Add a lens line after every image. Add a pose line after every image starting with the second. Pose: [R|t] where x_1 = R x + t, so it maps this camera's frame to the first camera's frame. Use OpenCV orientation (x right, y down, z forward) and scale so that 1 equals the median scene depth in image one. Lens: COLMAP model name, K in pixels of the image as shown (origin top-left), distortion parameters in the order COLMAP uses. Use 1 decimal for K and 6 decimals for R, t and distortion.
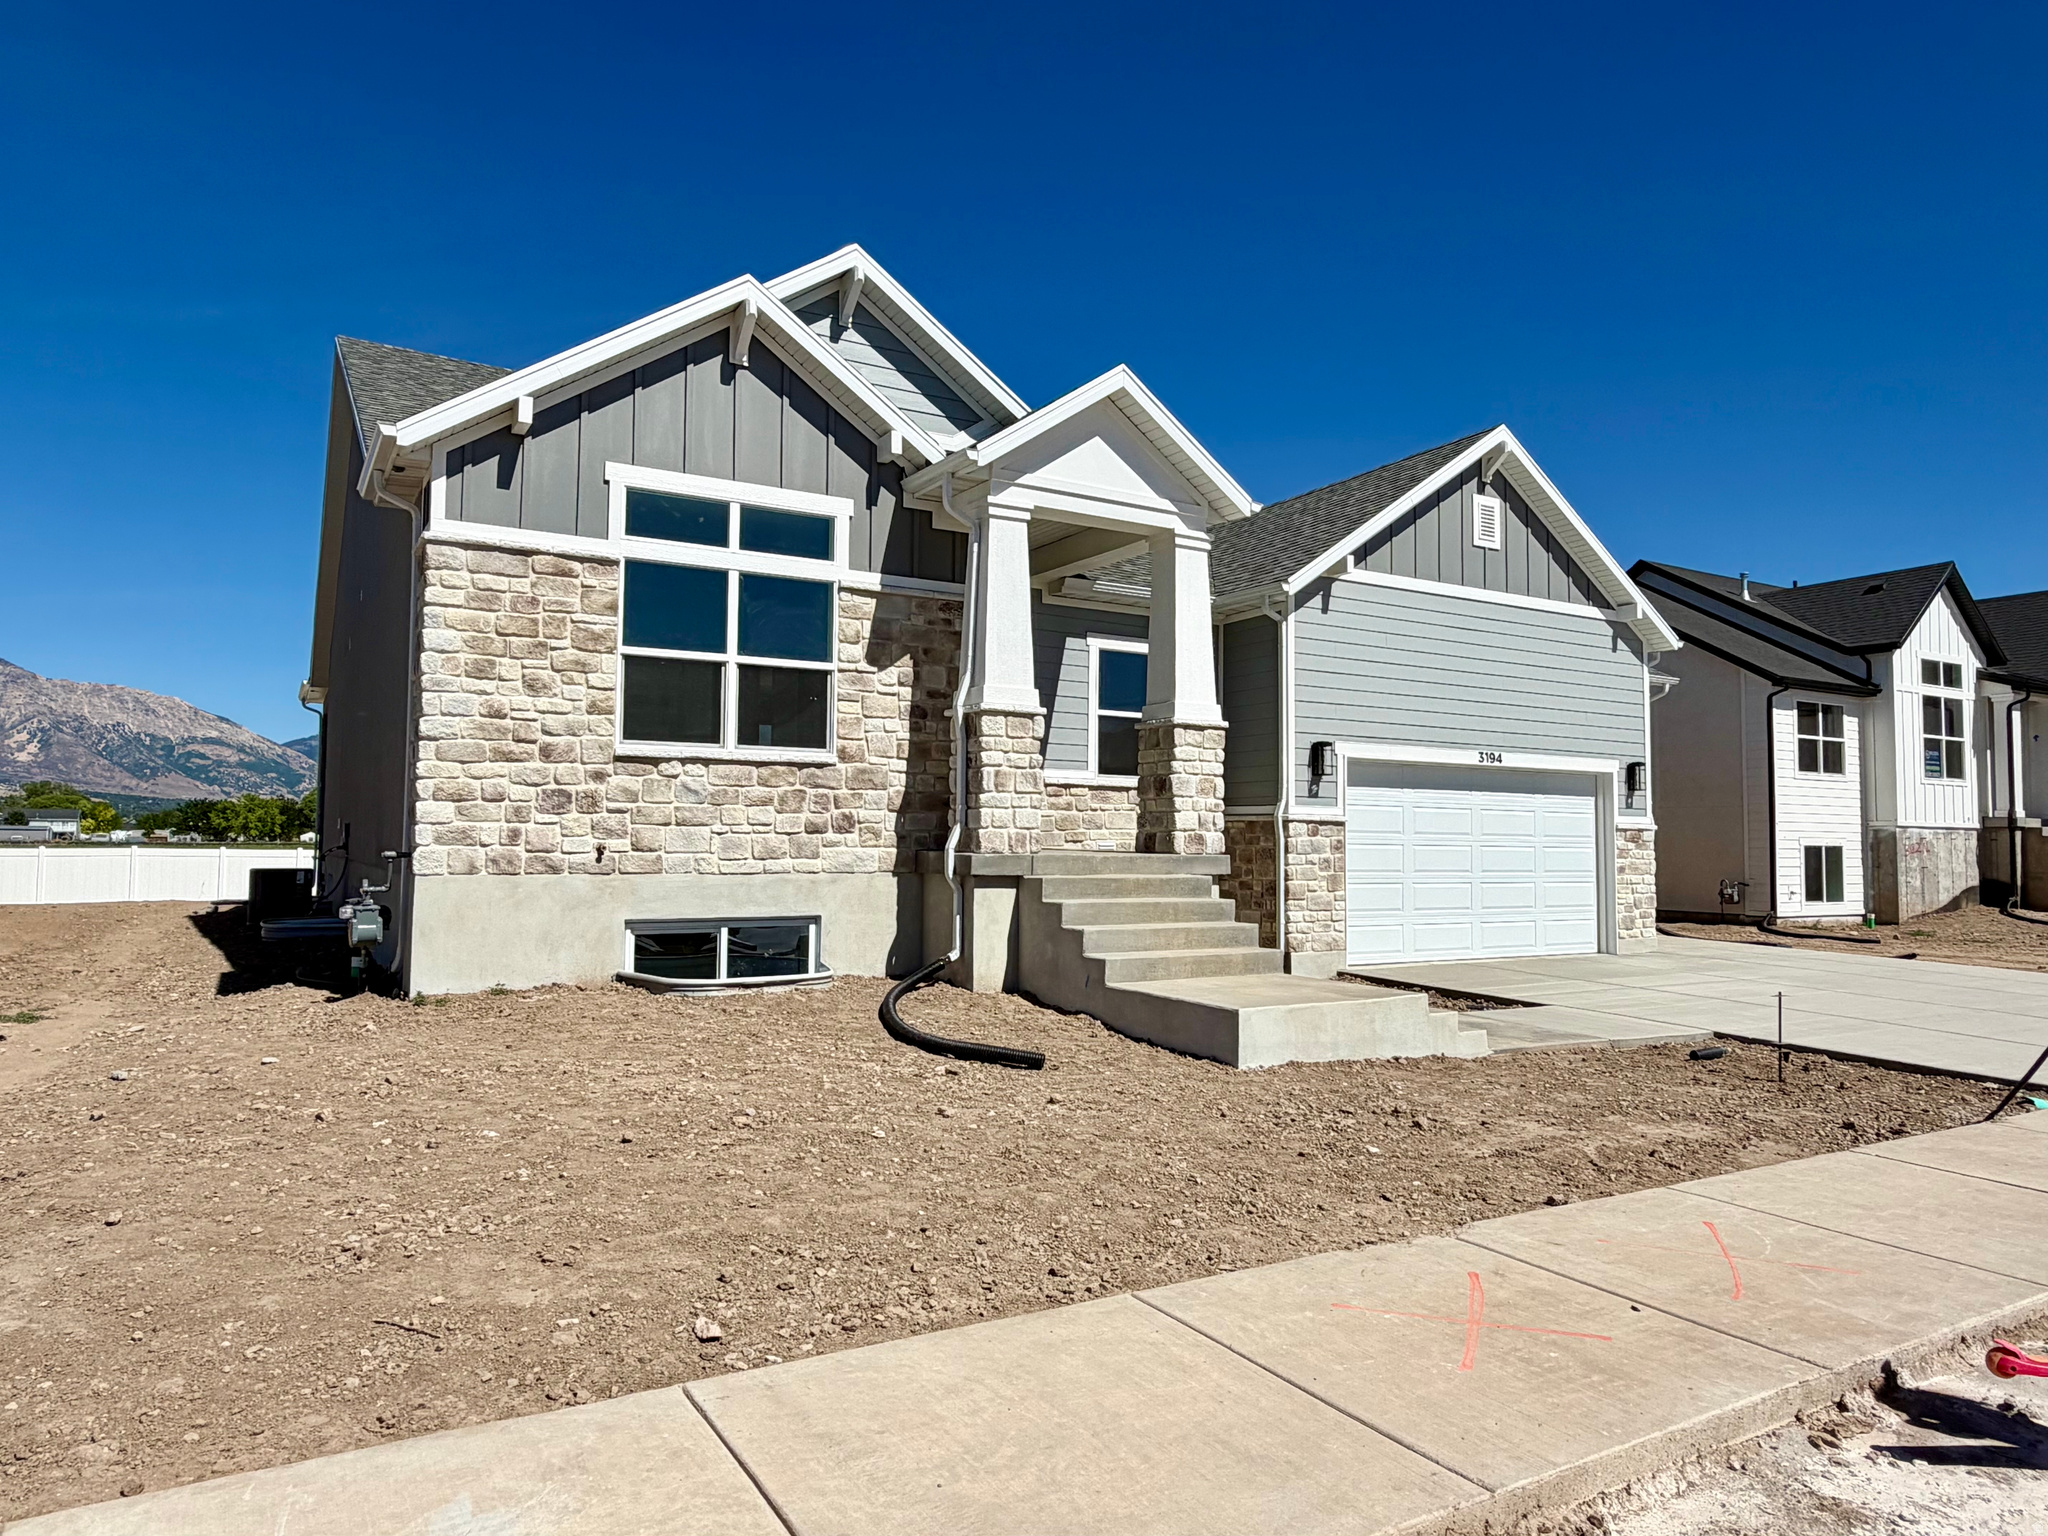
lens RADIAL K [[1282.9, 0, 1024.0], [0, 1282.9, 768.0], [0, 0, 1]] dist [0.002979, 0.003259]
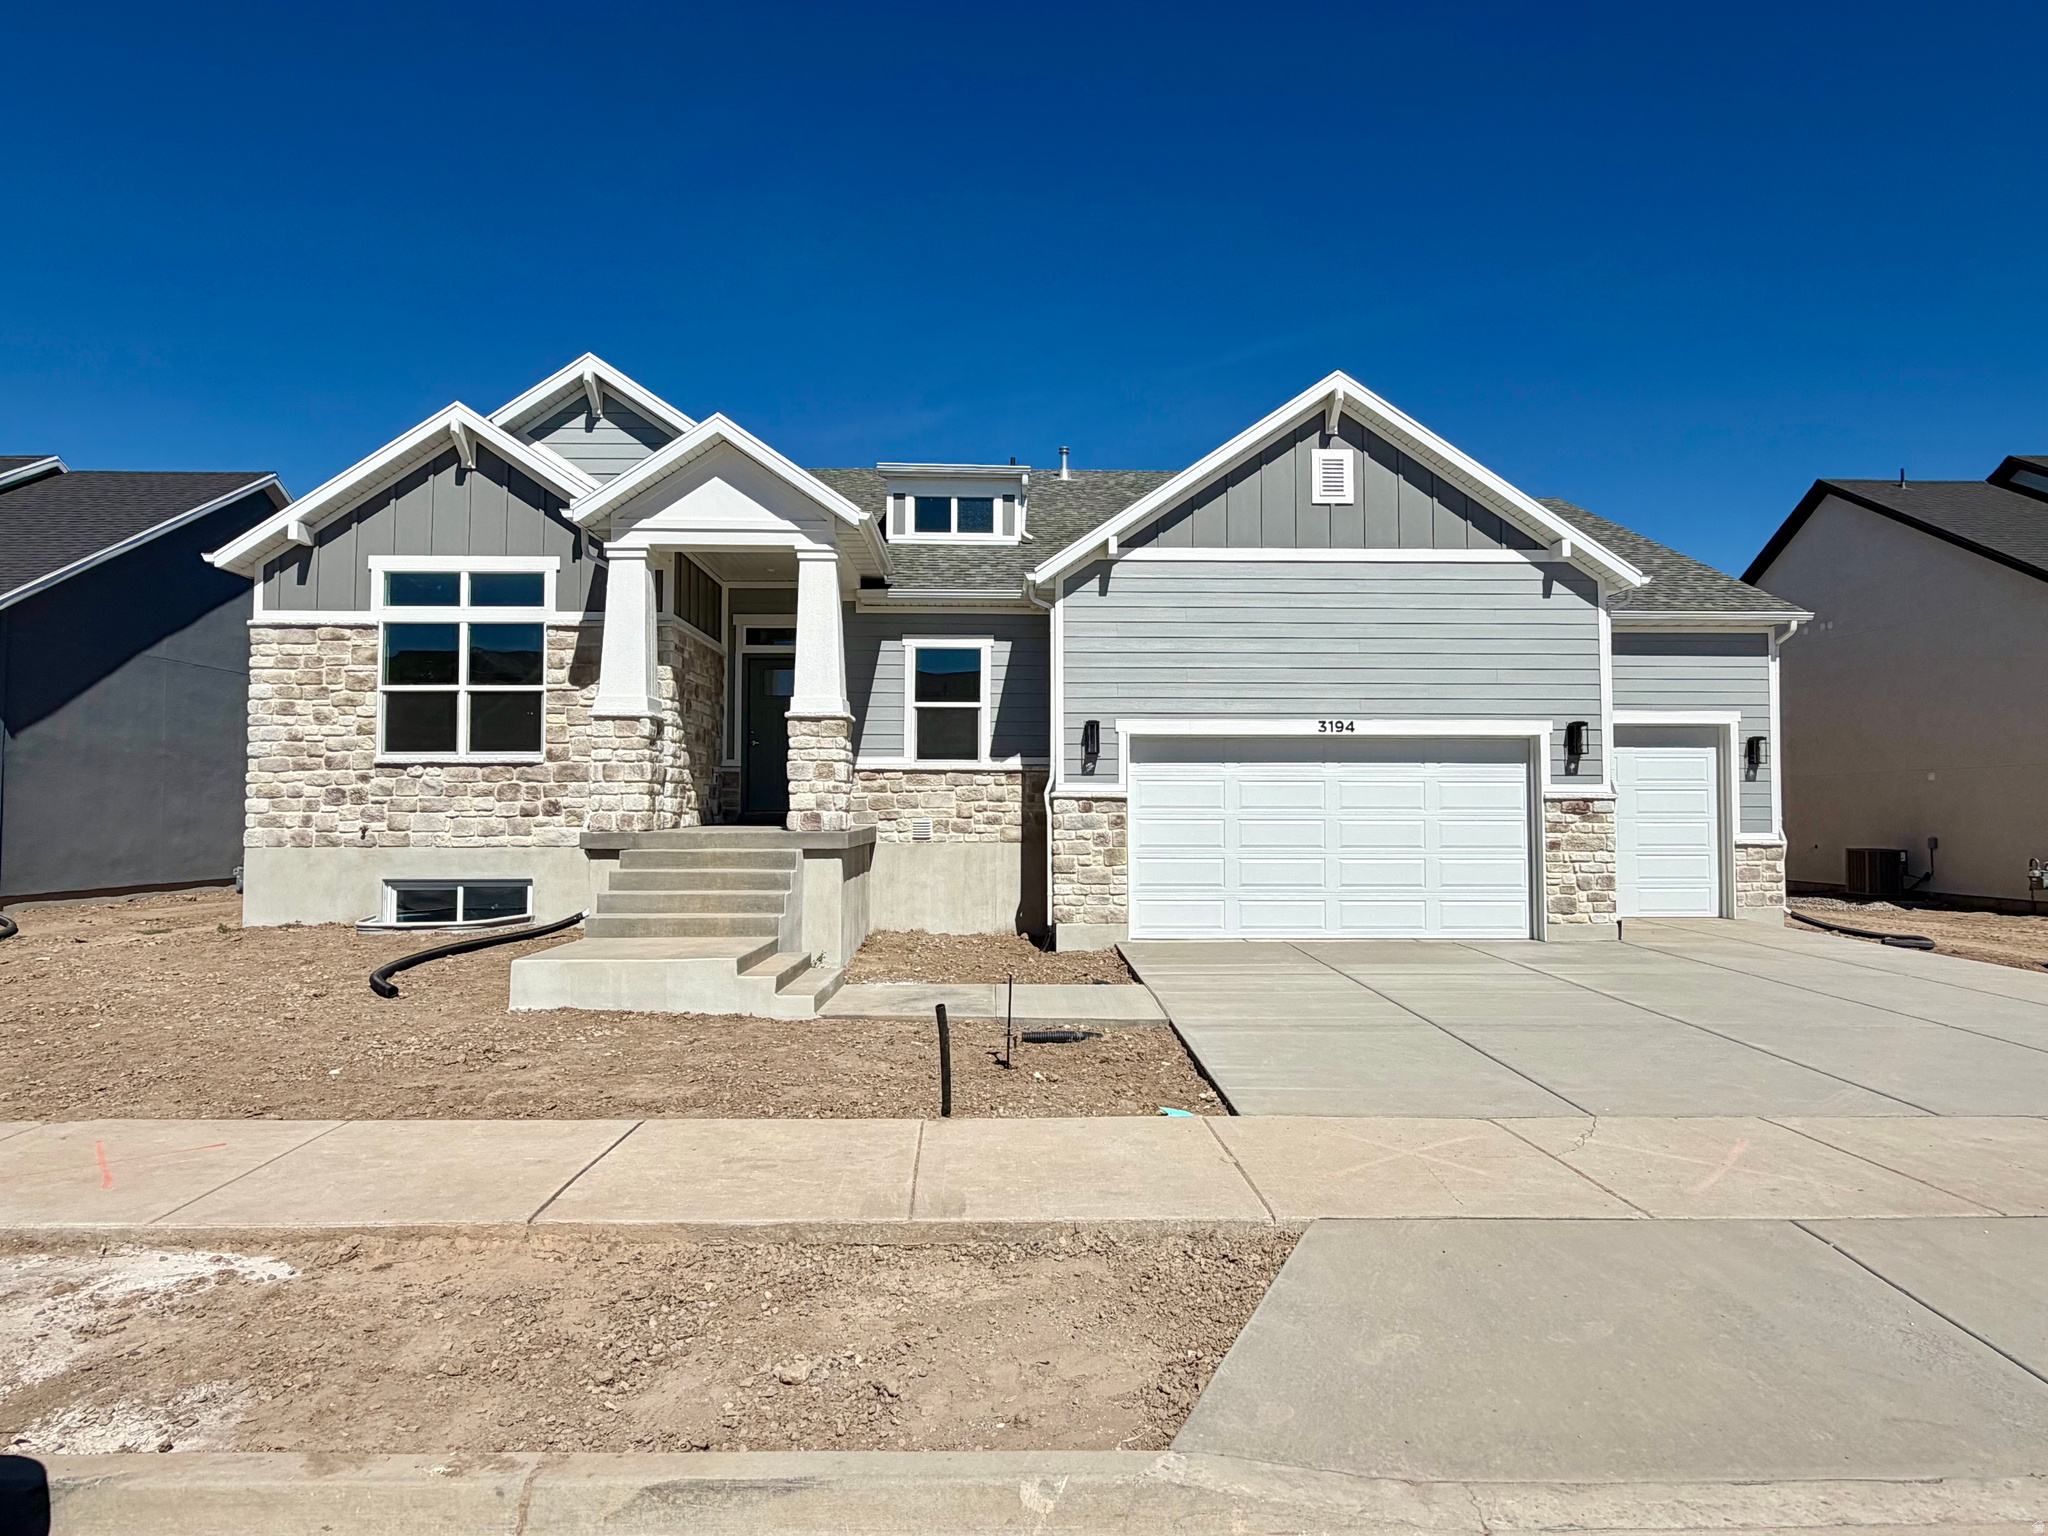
lens RADIAL K [[1153.2, 0, 1024.0], [0, 1153.2, 768.0], [0, 0, 1]] dist [0.002335, 0.000786]
pose [[0.872615, -0.029926, -0.487491, 0.860140], [0.037028, 0.999302, 0.004937, 0.014560], [0.487003, -0.022359, 0.873114, 0.219980]]
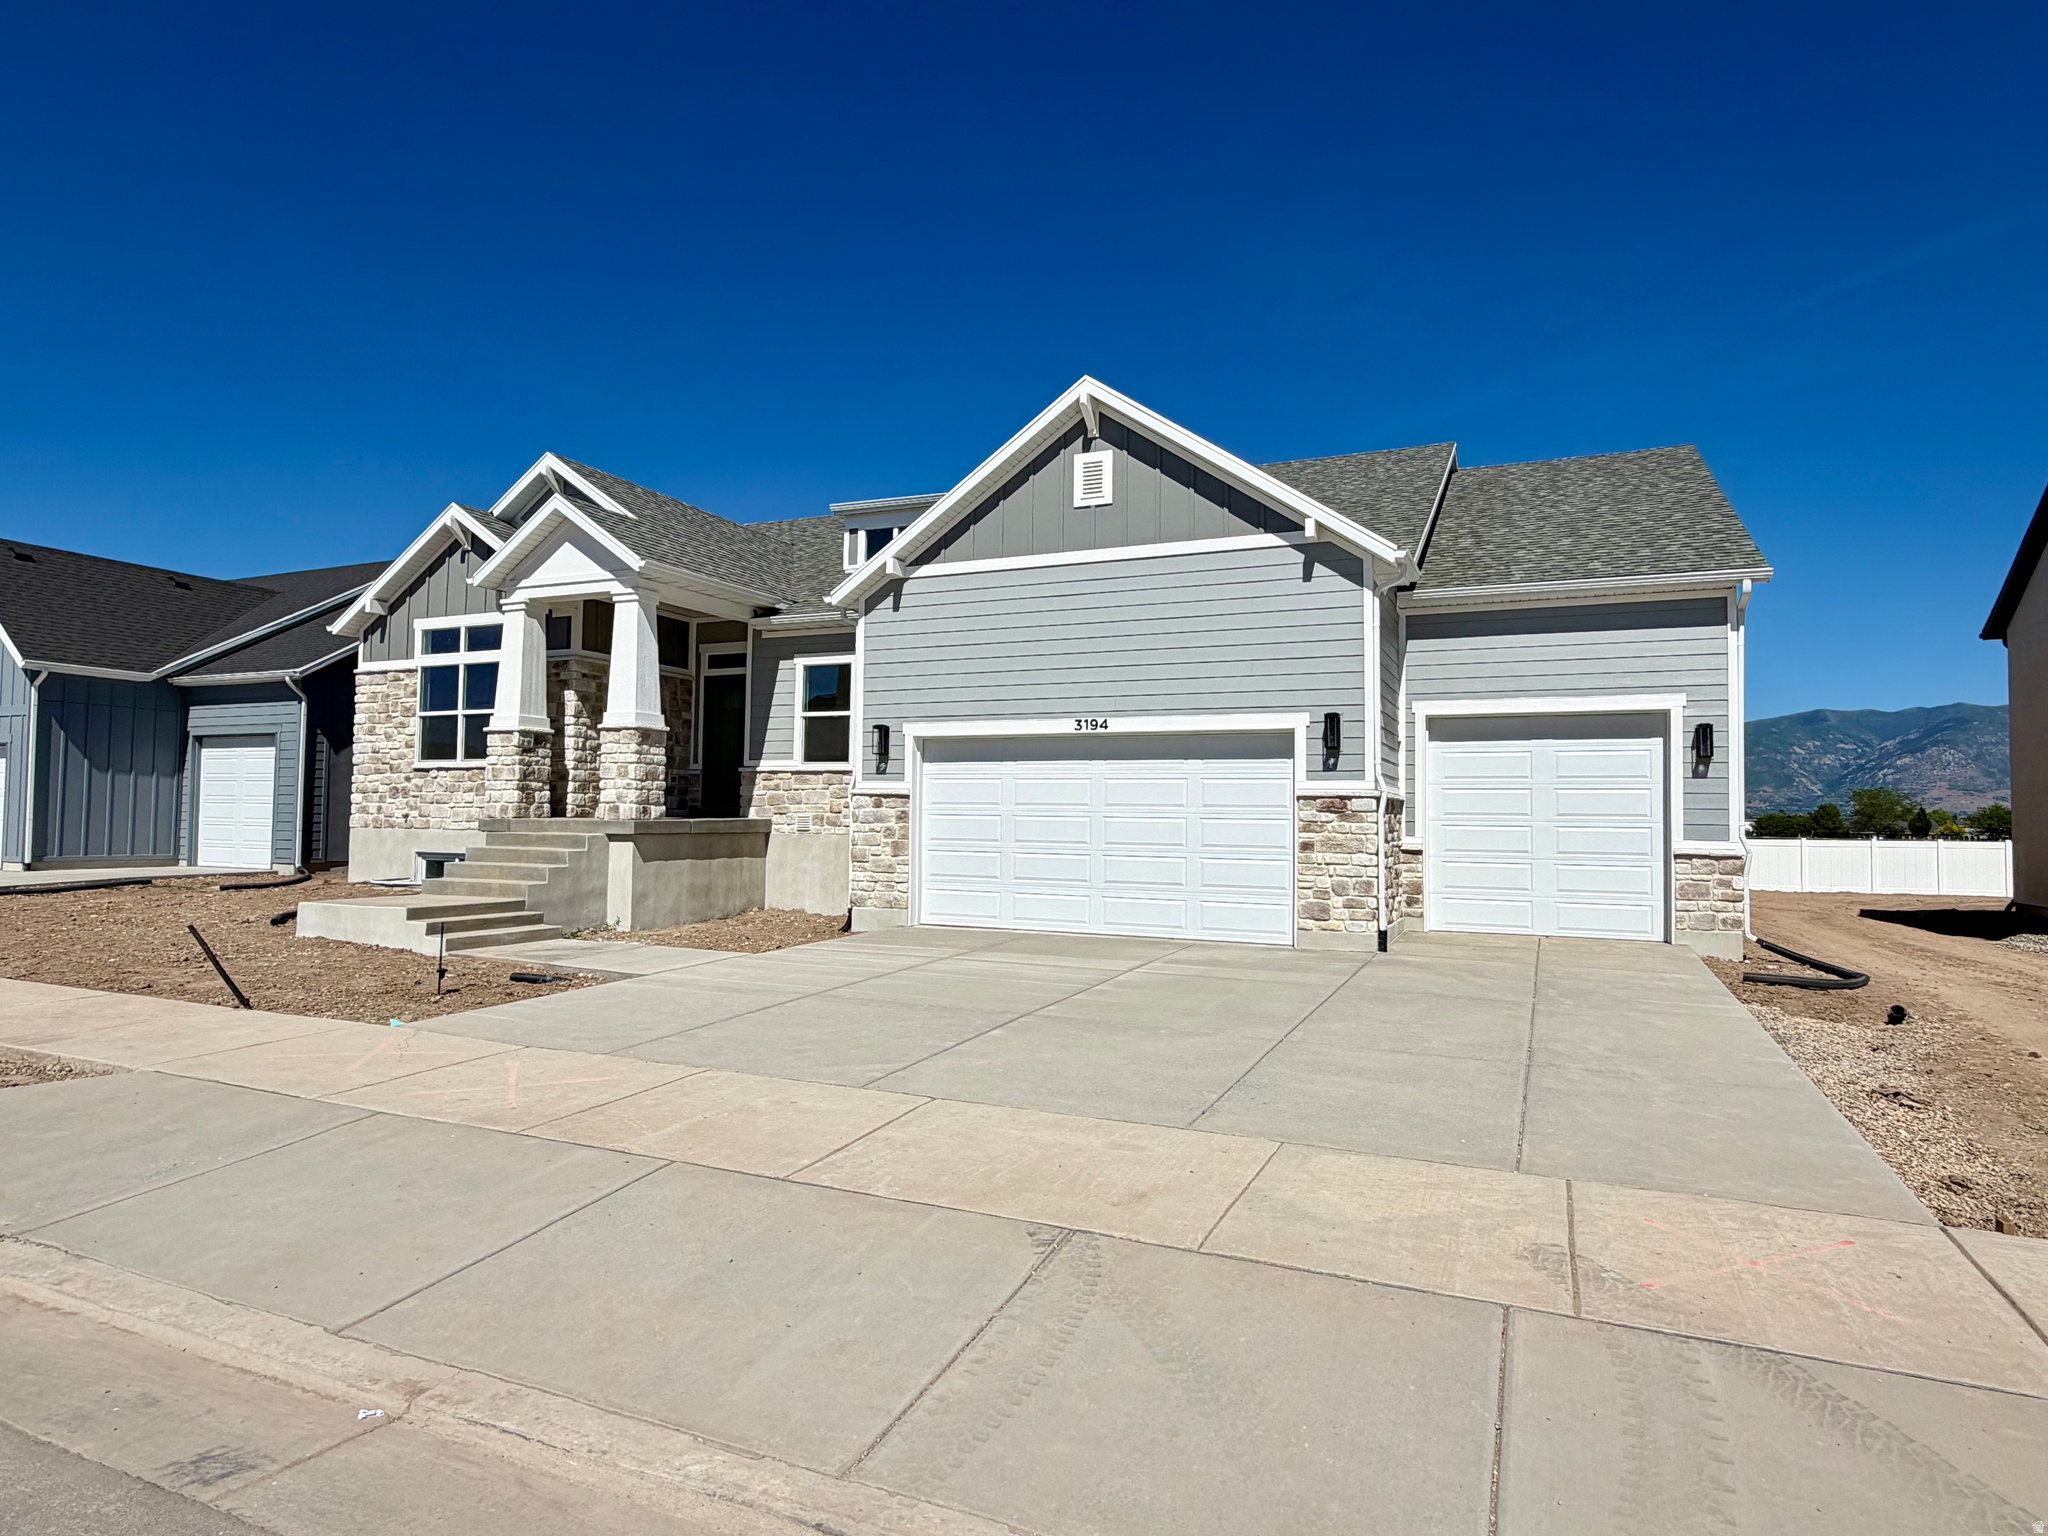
lens RADIAL K [[1153.2, 0, 1024.0], [0, 1153.2, 768.0], [0, 0, 1]] dist [0.002335, 0.000786]
pose [[0.575624, -0.040233, -0.816724, 1.549092], [0.040695, 0.998961, -0.020528, 0.059671], [0.816701, -0.021420, 0.576663, 0.690635]]
